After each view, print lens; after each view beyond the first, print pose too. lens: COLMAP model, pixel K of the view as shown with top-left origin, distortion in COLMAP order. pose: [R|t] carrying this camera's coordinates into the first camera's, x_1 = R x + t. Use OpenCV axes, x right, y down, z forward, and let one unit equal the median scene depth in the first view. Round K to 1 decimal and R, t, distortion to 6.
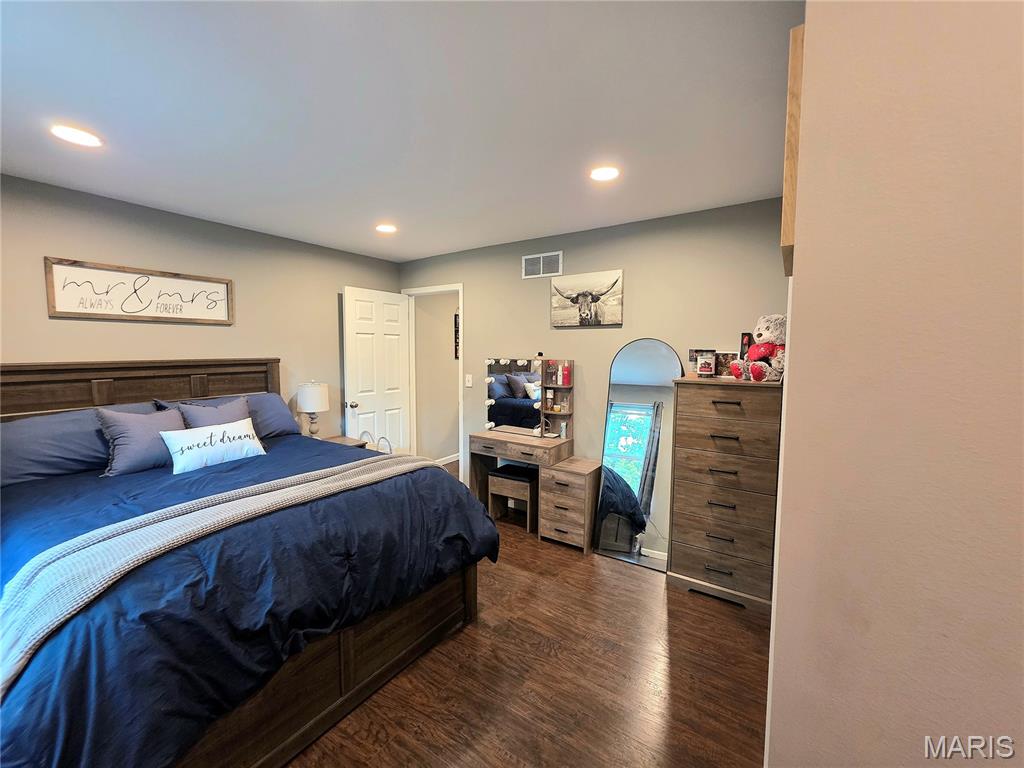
lens RADIAL K [[409.0, 0, 512.4], [0, 409.0, 387.3], [0, 0, 1]] dist [0.003250, -0.000612]
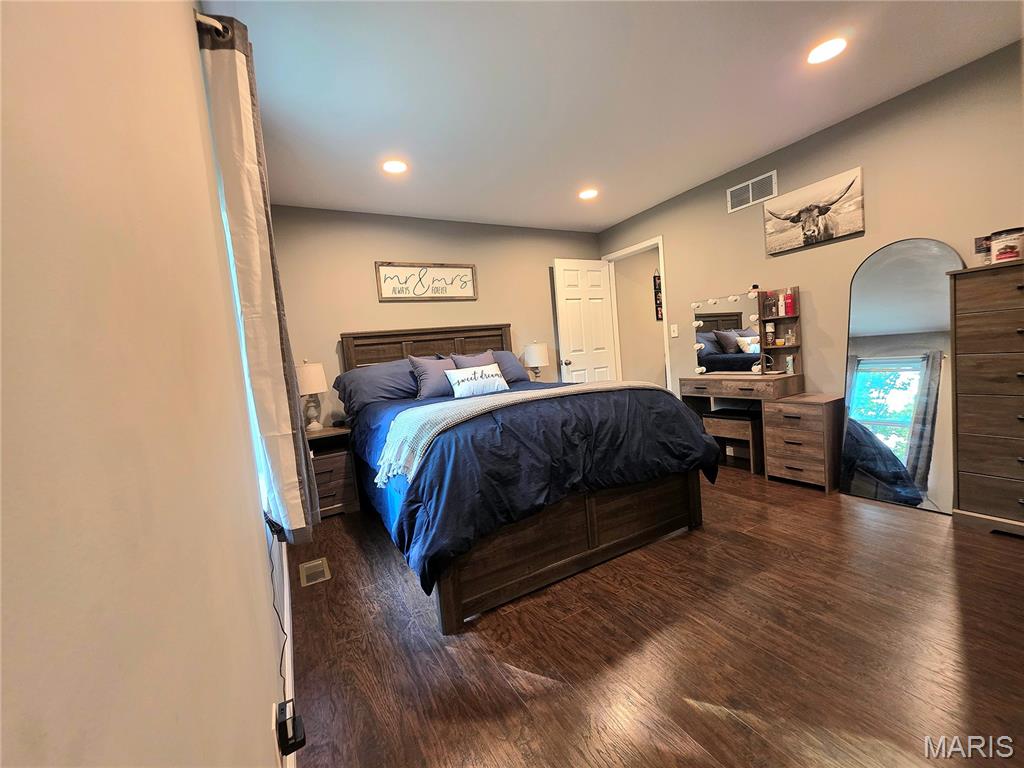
lens RADIAL K [[409.0, 0, 515.0], [0, 409.0, 388.8], [0, 0, 1]] dist [0.003250, -0.000612]
pose [[0.894110, -0.056143, -0.444315, -0.038712], [0.059600, 0.998203, -0.006198, 0.236574], [0.443865, -0.020939, 0.895849, -0.169968]]
